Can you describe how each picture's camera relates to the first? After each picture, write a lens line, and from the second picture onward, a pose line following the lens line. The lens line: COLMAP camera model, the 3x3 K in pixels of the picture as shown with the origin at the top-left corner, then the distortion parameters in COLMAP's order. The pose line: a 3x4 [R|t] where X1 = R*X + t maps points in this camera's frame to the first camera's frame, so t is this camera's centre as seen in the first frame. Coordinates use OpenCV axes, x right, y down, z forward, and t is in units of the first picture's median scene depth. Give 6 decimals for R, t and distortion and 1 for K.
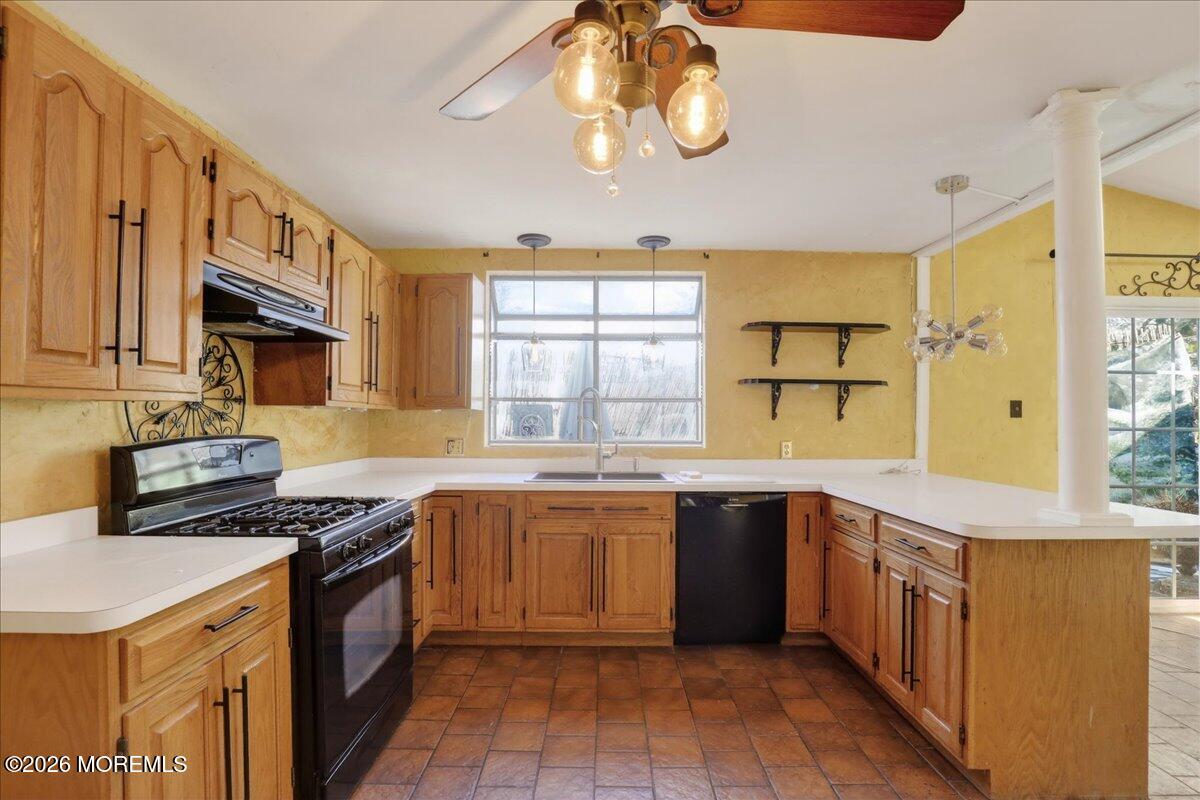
lens RADIAL K [[554.1, 0, 601.8], [0, 554.1, 414.3], [0, 0, 1]] dist [-0.027313, 0.000670]
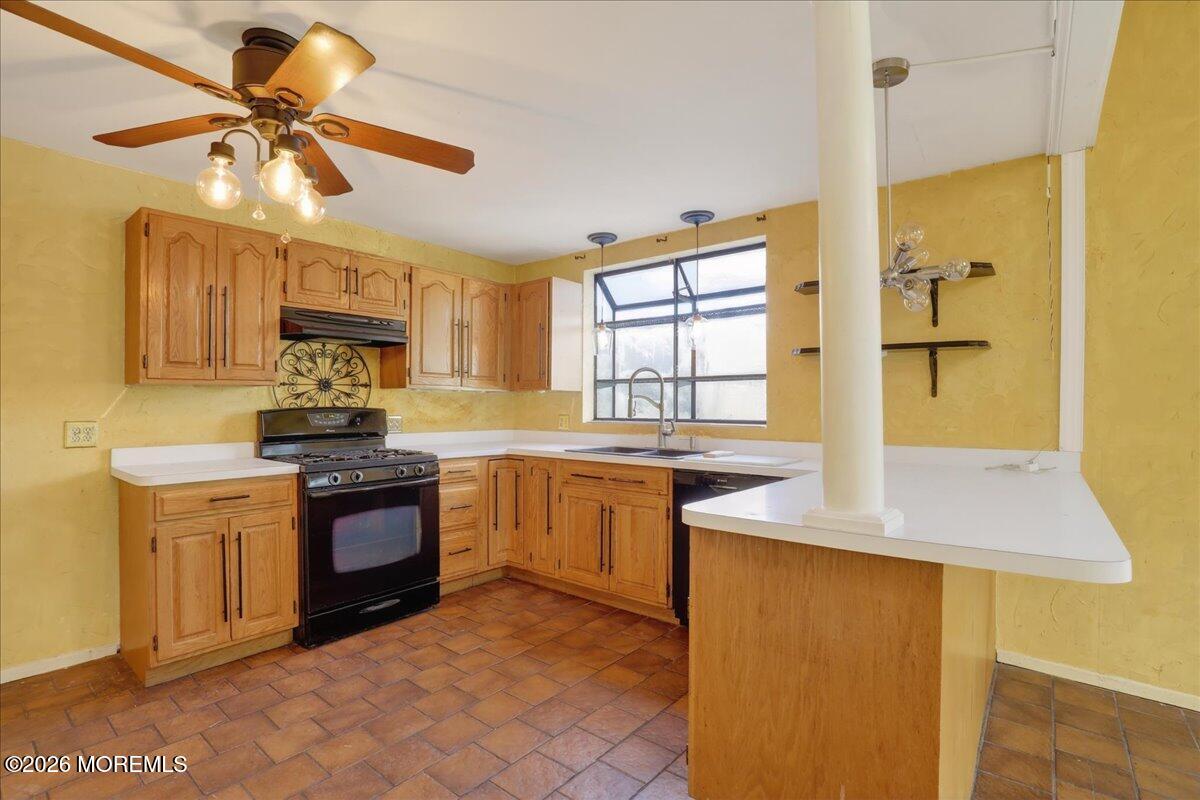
lens RADIAL K [[549.3, 0, 600.0], [0, 549.3, 400.0], [0, 0, 1]] dist [-0.037797, 0.000235]
pose [[0.780691, -0.009011, -0.624852, 0.651564], [0.004679, 0.999952, -0.008574, 0.024994], [0.624899, 0.003770, 0.780696, 0.149860]]
